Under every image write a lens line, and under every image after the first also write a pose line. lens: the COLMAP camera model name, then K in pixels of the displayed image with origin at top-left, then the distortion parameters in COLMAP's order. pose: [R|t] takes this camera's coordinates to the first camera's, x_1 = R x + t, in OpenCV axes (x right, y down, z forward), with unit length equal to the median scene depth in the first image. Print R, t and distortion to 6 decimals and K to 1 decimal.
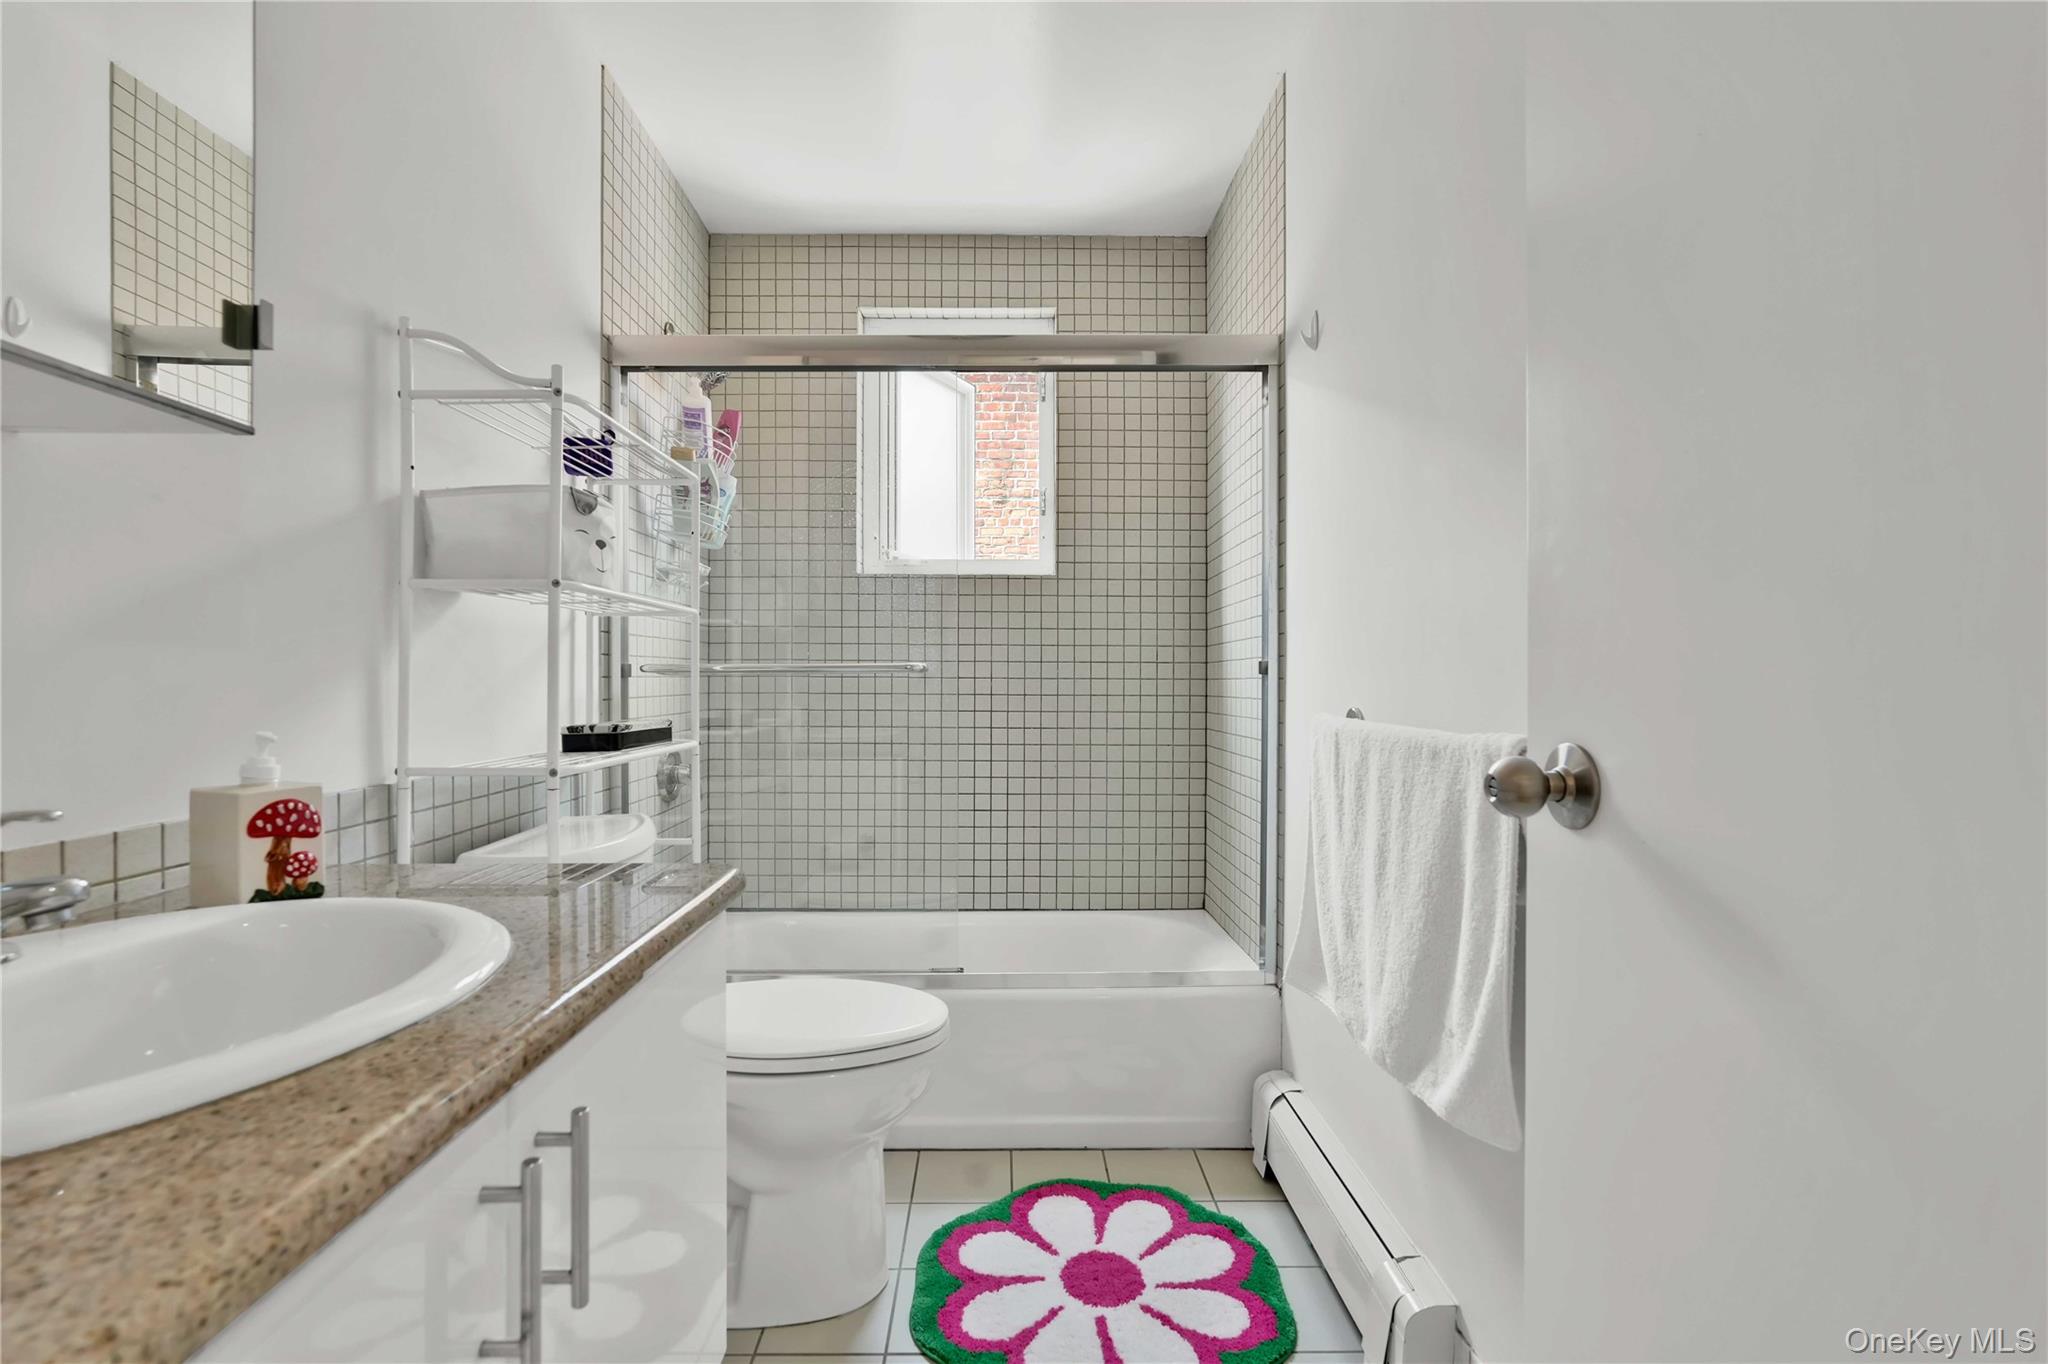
lens RADIAL K [[924.6, 0, 1024.0], [0, 924.6, 682.0], [0, 0, 1]] dist [-0.011793, 0.001941]
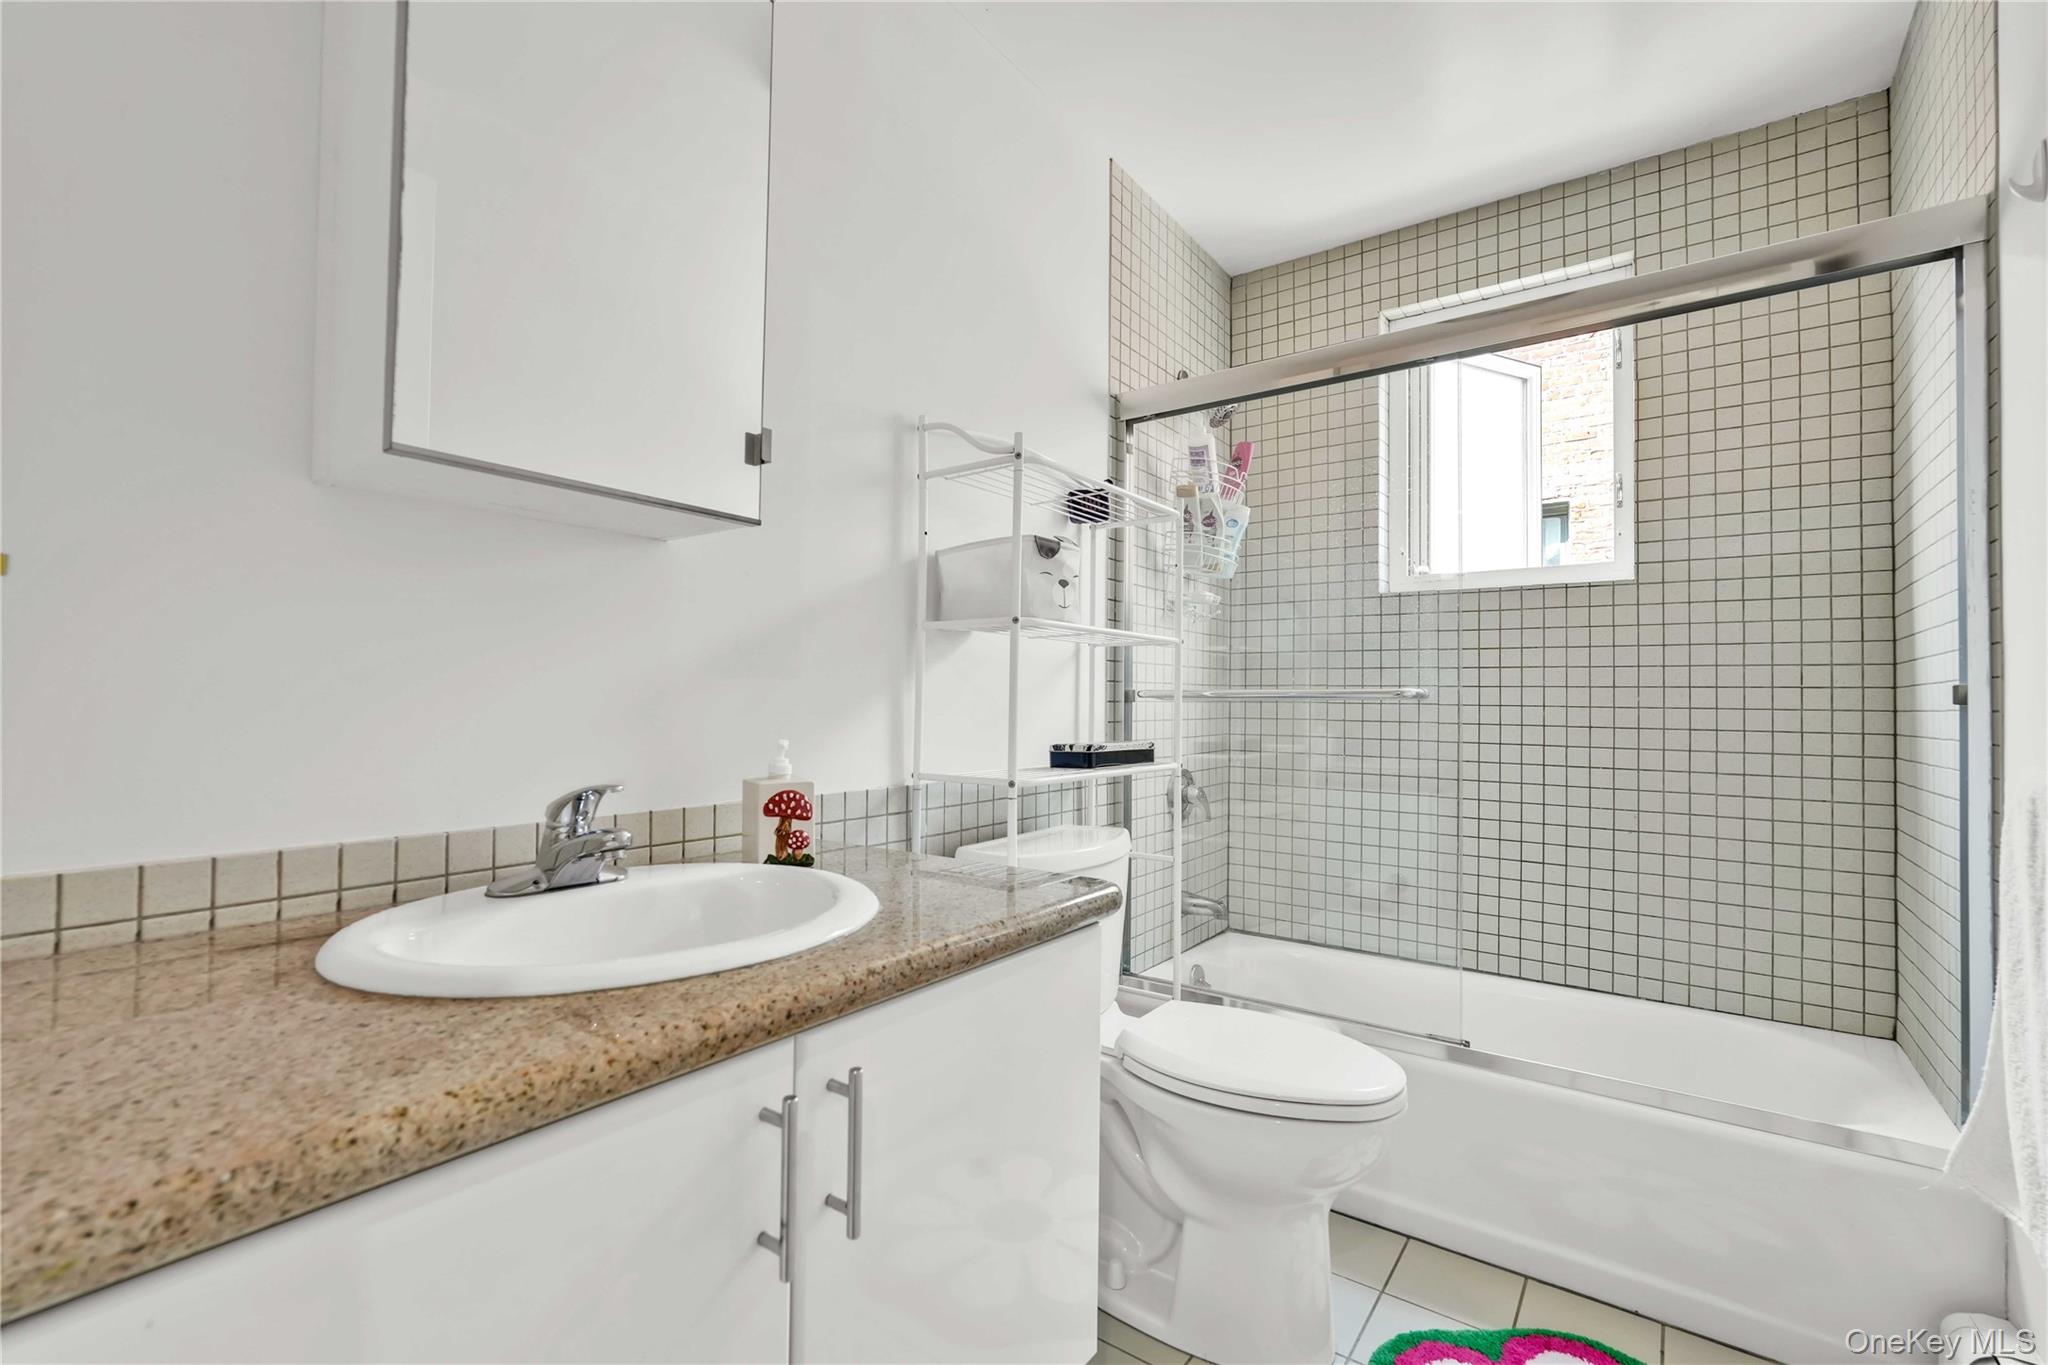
lens RADIAL K [[911.4, 0, 986.6], [0, 911.4, 681.2], [0, 0, 1]] dist [-0.021096, 0.011557]
pose [[0.789311, -0.006364, -0.613960, 0.103275], [-0.011284, 0.999627, -0.024868, -0.001032], [0.613890, 0.026556, 0.788945, 0.048652]]
